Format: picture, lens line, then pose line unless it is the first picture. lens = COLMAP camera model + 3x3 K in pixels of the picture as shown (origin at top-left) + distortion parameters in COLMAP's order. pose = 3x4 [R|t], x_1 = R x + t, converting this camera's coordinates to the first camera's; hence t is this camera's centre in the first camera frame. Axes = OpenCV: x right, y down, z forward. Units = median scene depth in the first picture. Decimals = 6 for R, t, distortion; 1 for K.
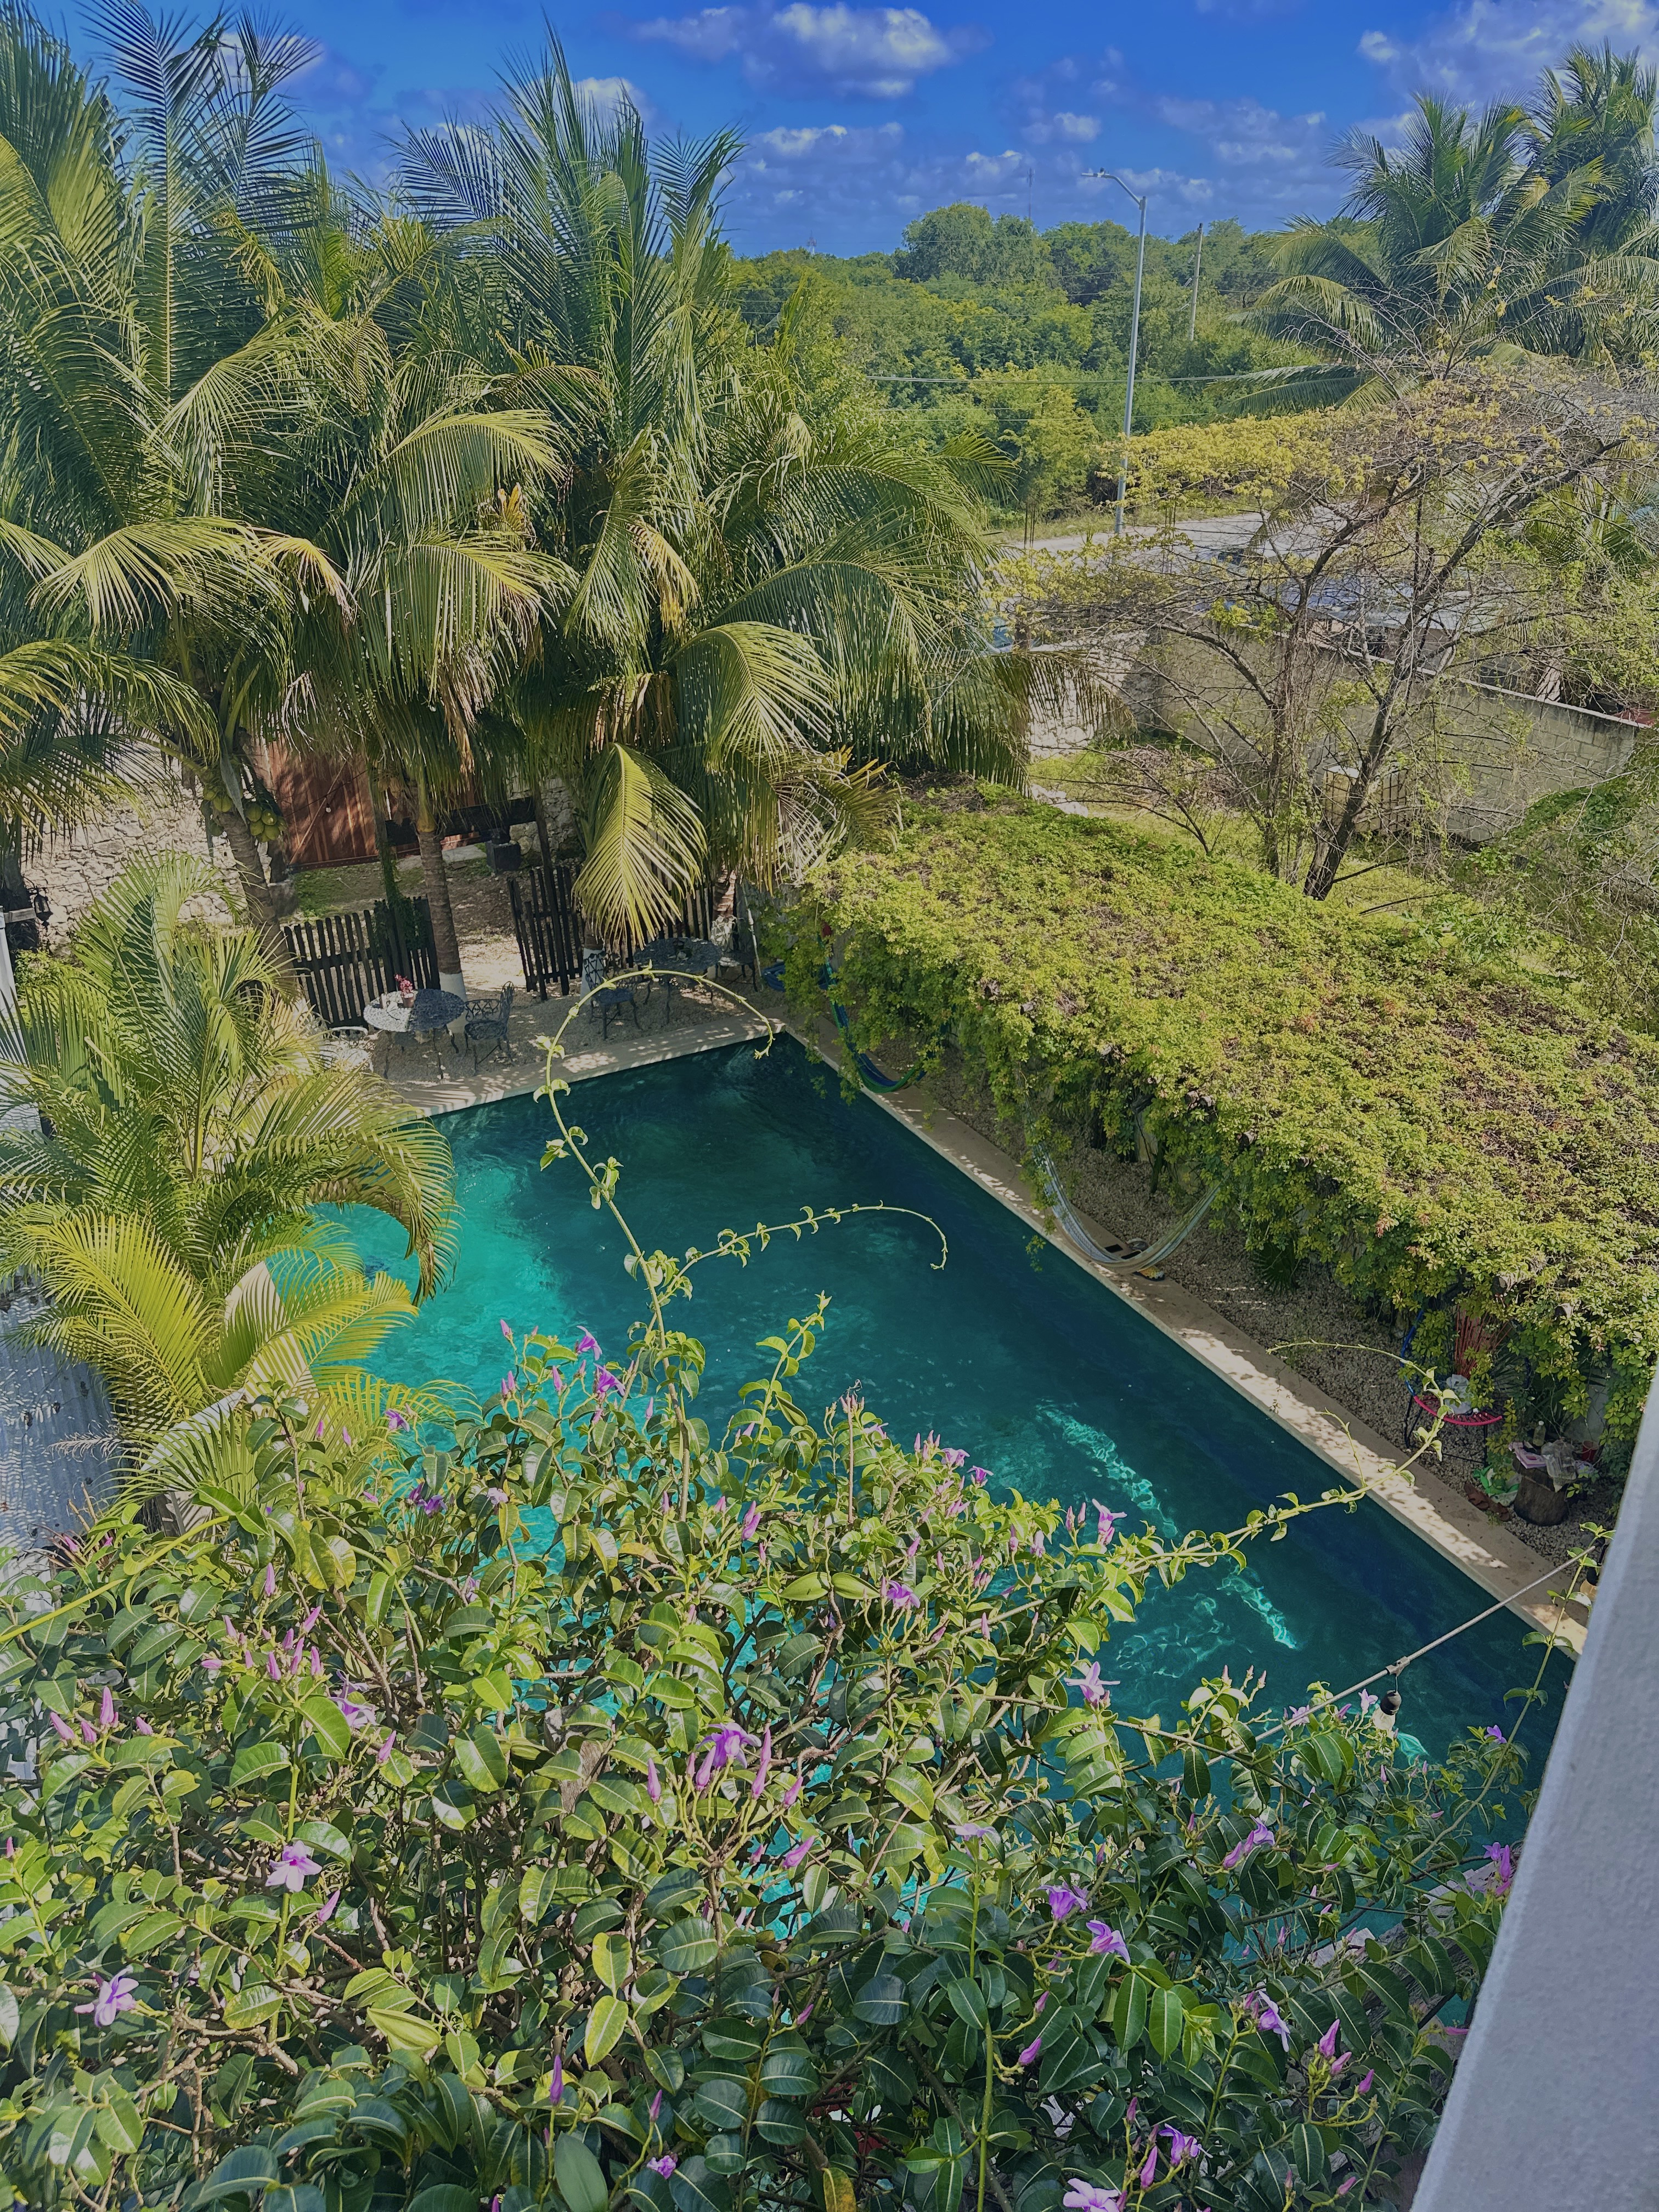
lens RADIAL K [[1550.5, 0, 829.6], [0, 1550.5, 1099.8], [0, 0, 1]] dist [0.138897, -0.273275]
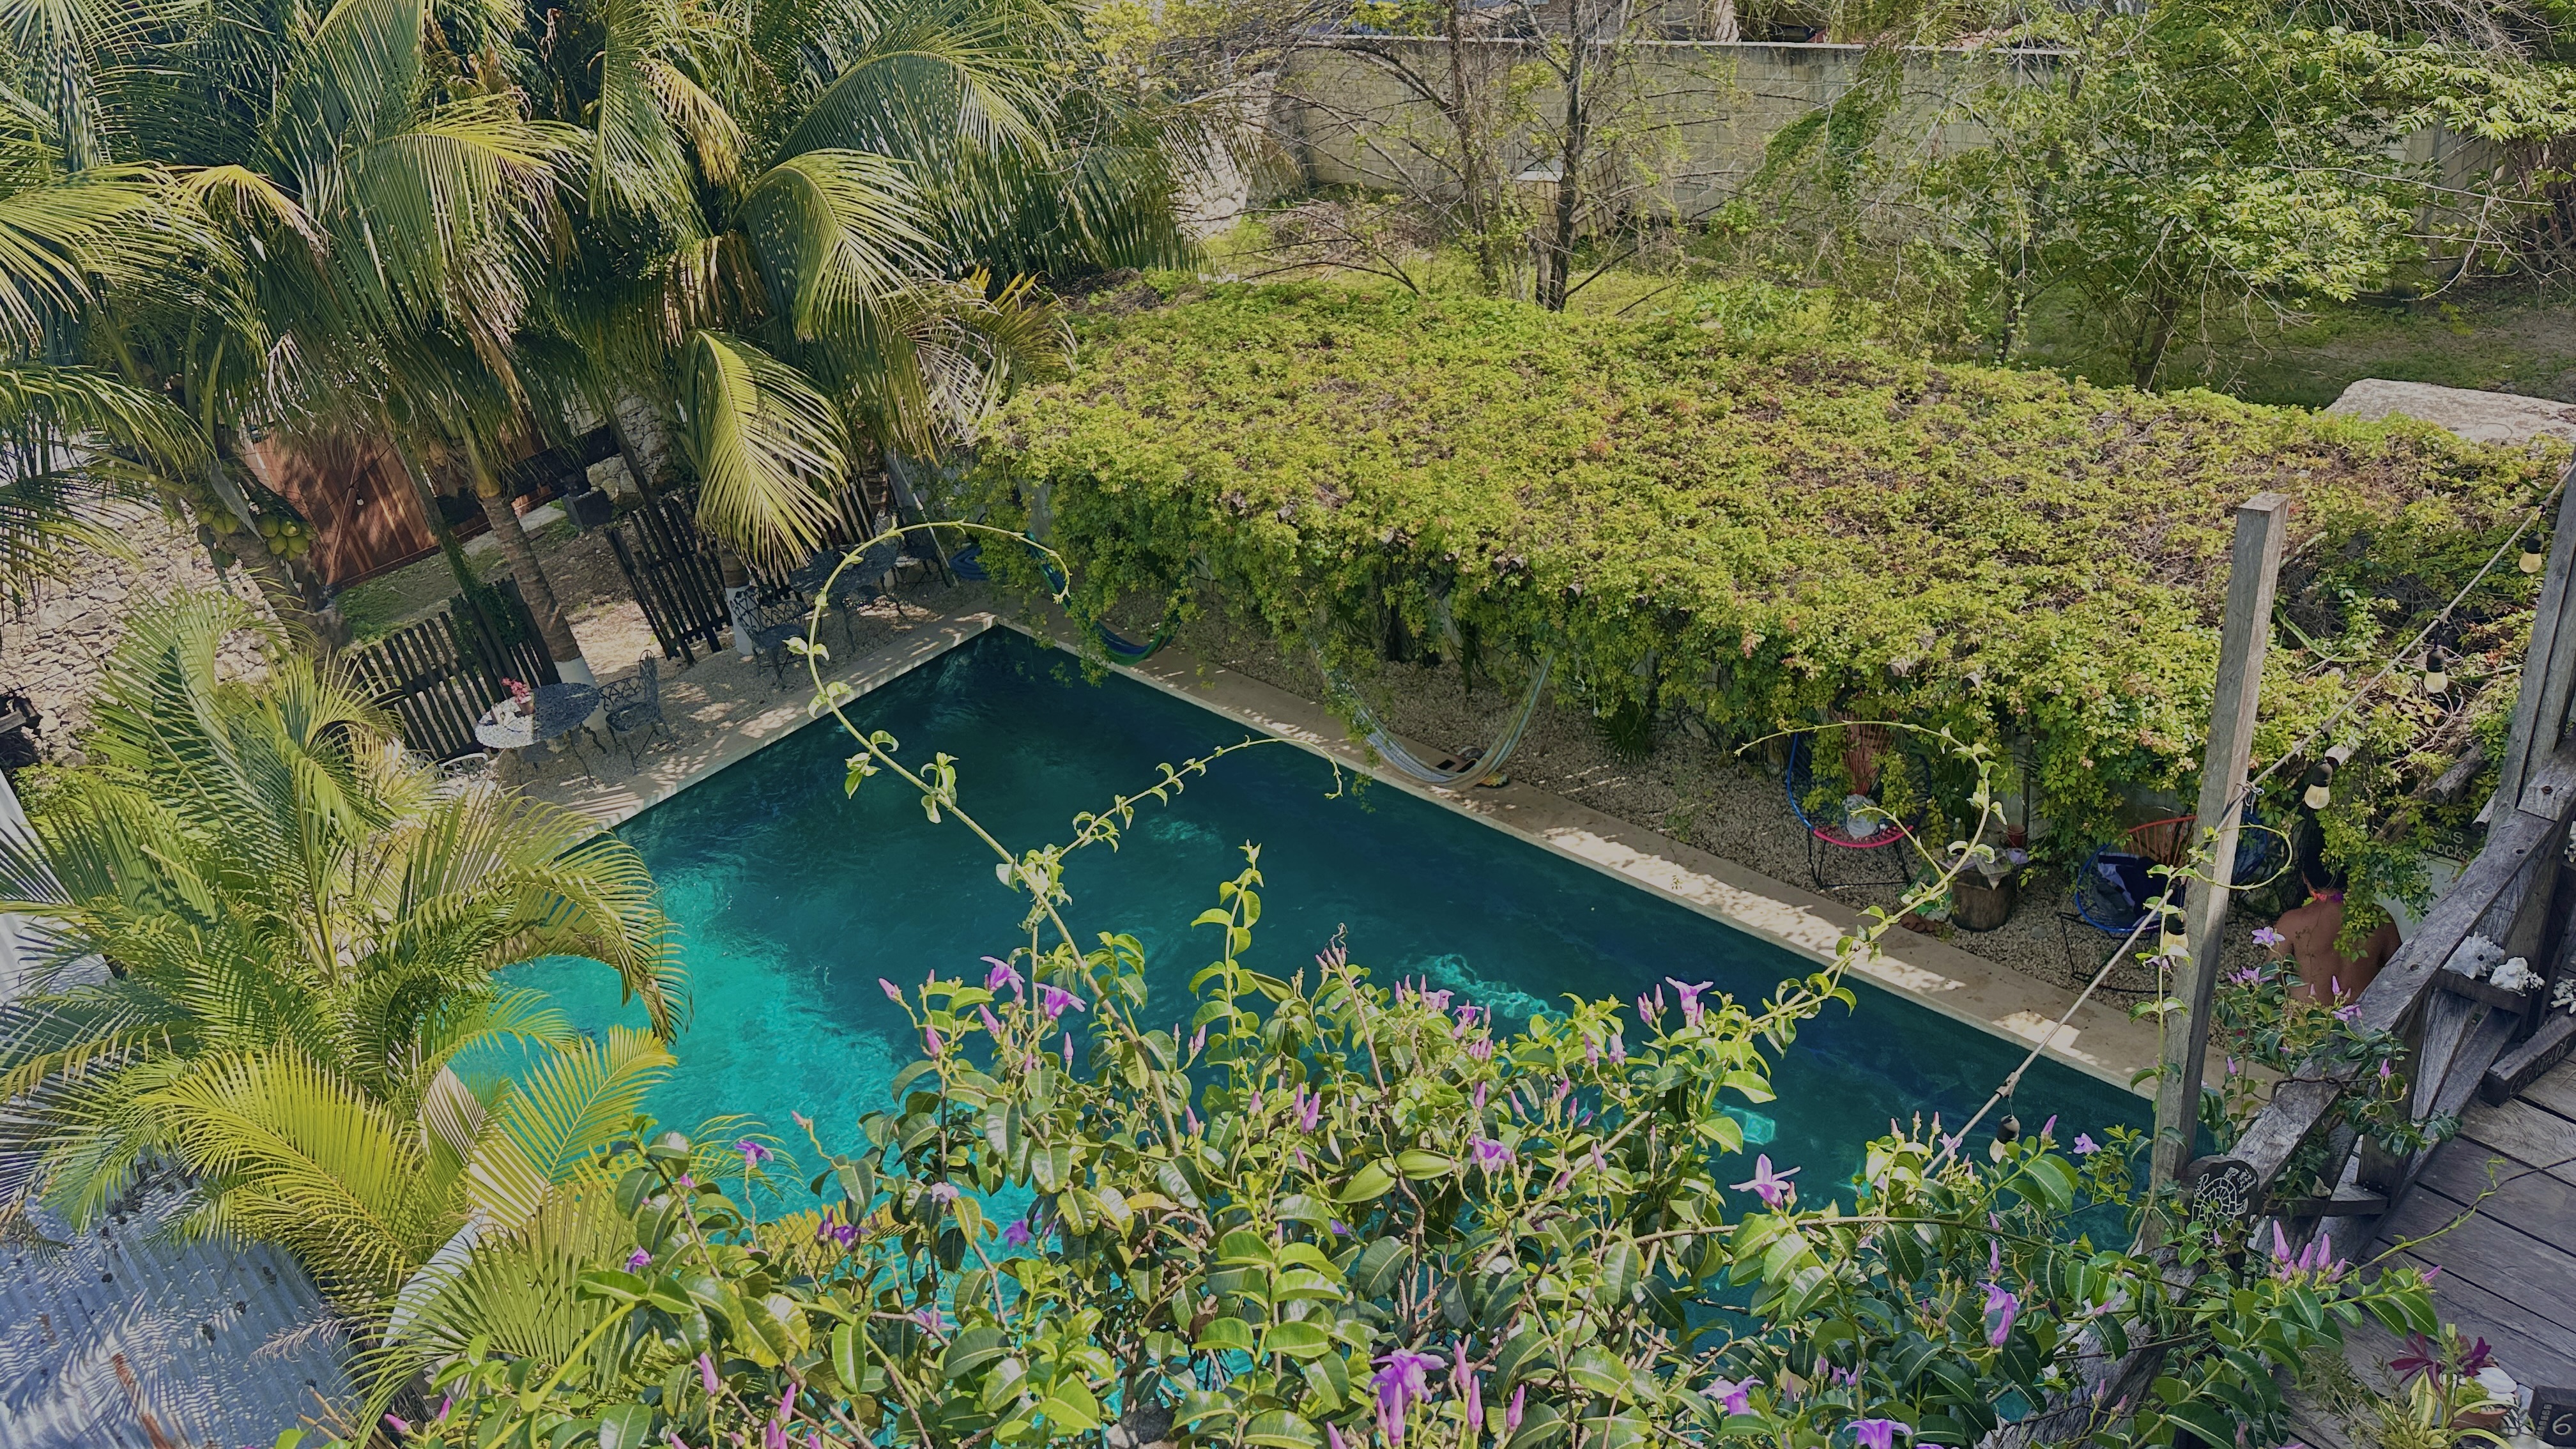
lens RADIAL K [[1803.0, 0, 1291.8], [0, 1803.0, 739.5], [0, 0, 1]] dist [0.140139, -0.230559]
pose [[0.956138, -0.265004, 0.124791, -0.025309], [0.260365, 0.964086, 0.052423, 0.009181], [-0.134202, -0.017632, 0.990797, 0.024817]]
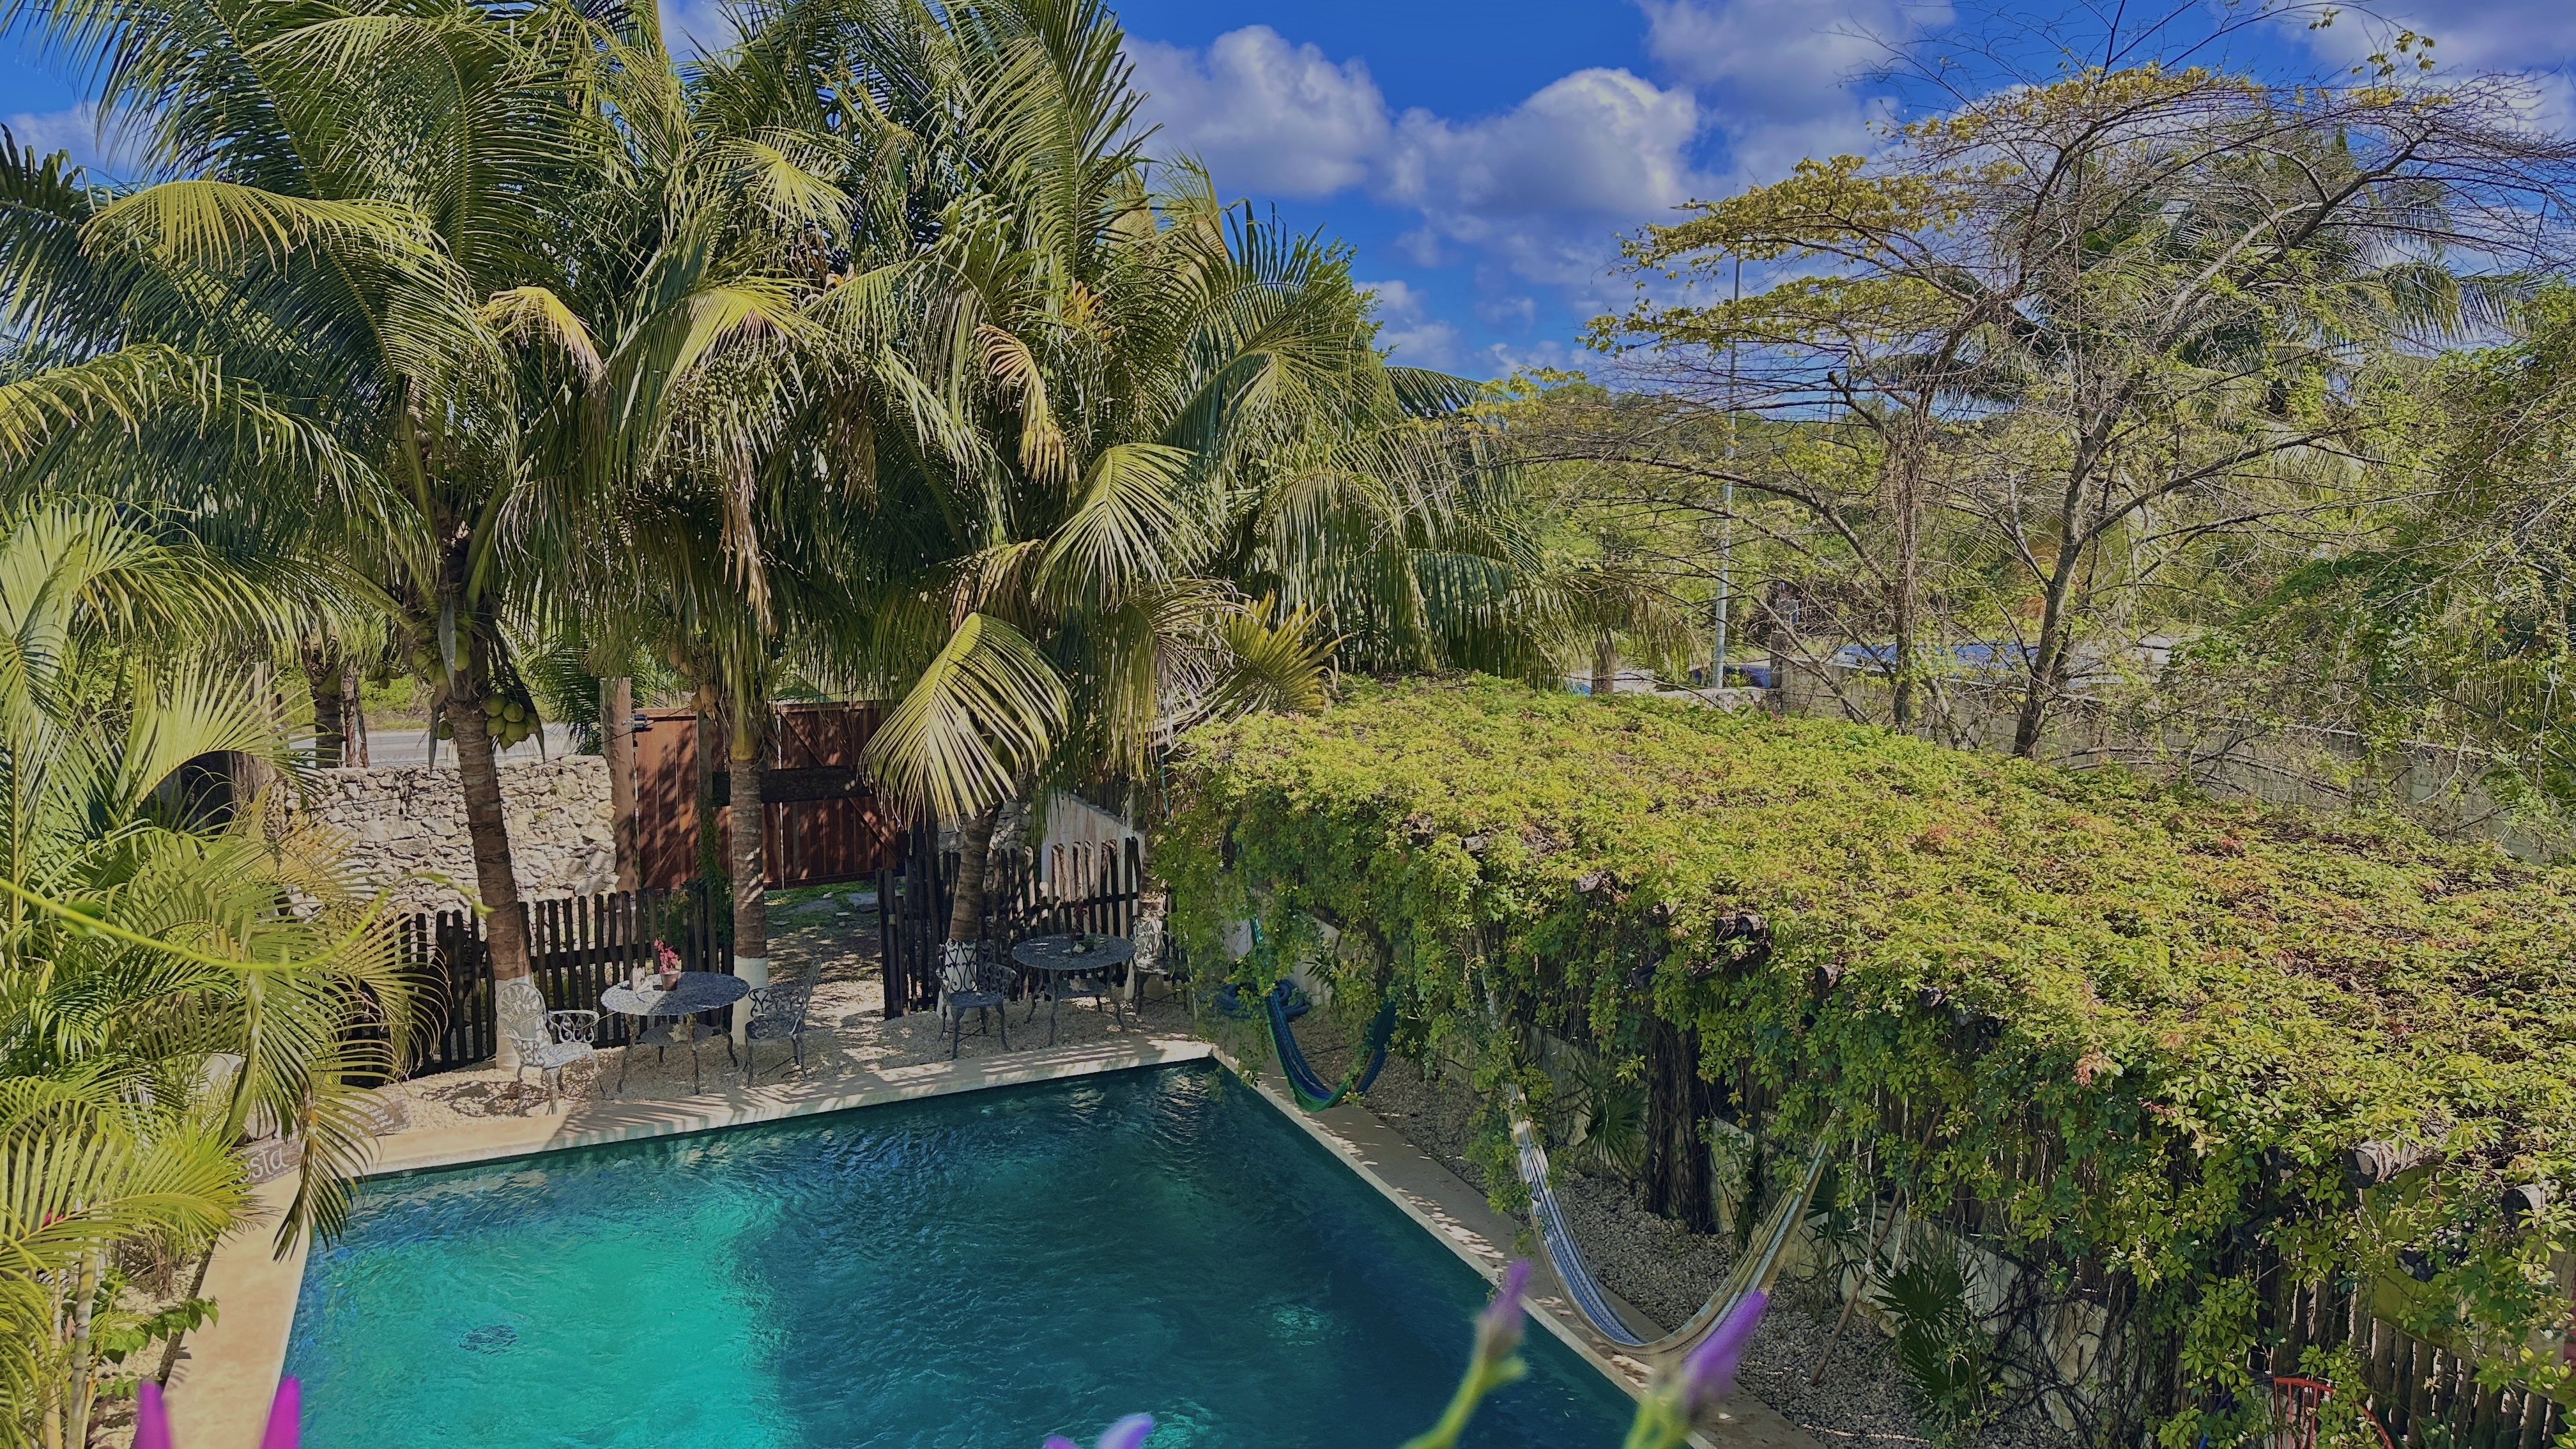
lens RADIAL K [[1803.0, 0, 1291.8], [0, 1803.0, 739.5], [0, 0, 1]] dist [0.140139, -0.230559]
pose [[0.995835, 0.024103, -0.087934, 0.123007], [-0.052468, 0.940231, -0.336470, 0.150524], [0.074569, 0.339683, 0.937579, 0.331272]]
